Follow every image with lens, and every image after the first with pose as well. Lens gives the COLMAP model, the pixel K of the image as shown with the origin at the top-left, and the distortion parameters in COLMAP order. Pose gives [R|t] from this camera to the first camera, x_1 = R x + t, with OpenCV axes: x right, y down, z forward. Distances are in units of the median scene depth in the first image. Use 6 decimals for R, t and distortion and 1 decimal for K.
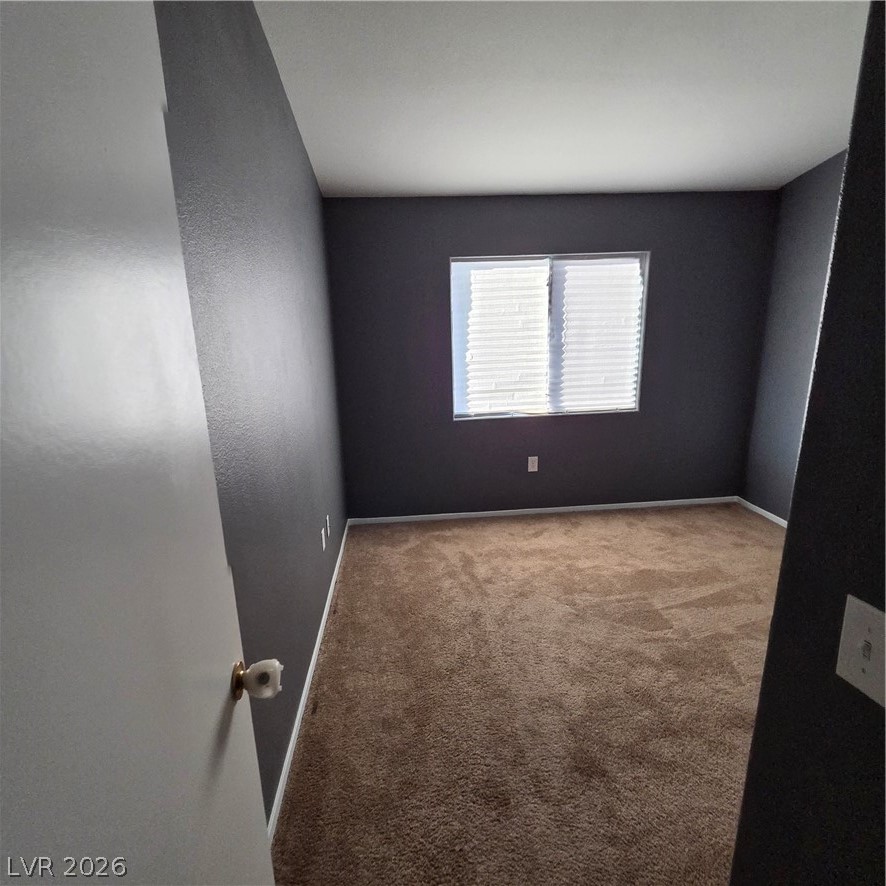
lens RADIAL K [[457.1, 0, 441.0], [0, 457.1, 430.2], [0, 0, 1]] dist [-0.001621, -0.000574]
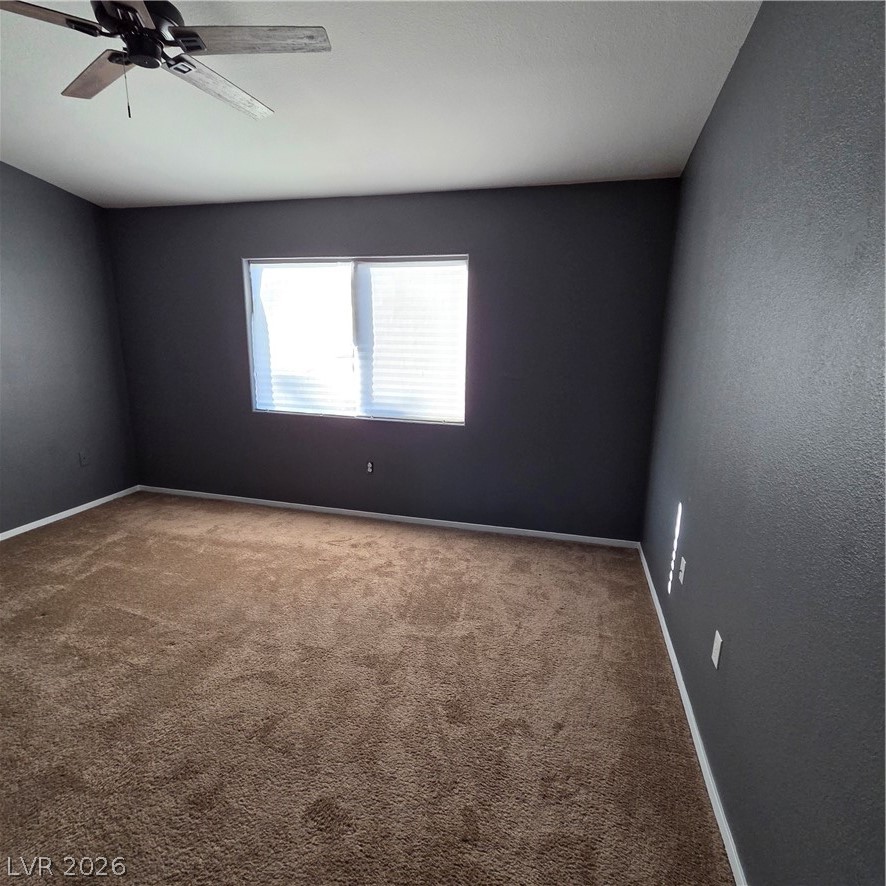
lens RADIAL K [[485.8, 0, 443.1], [0, 485.8, 444.3], [0, 0, 1]] dist [0.004890, -0.003447]
pose [[0.947177, 0.120574, -0.297184, 0.780188], [-0.115615, 0.992702, 0.034276, -0.037172], [0.299148, 0.001893, 0.954205, 0.045070]]
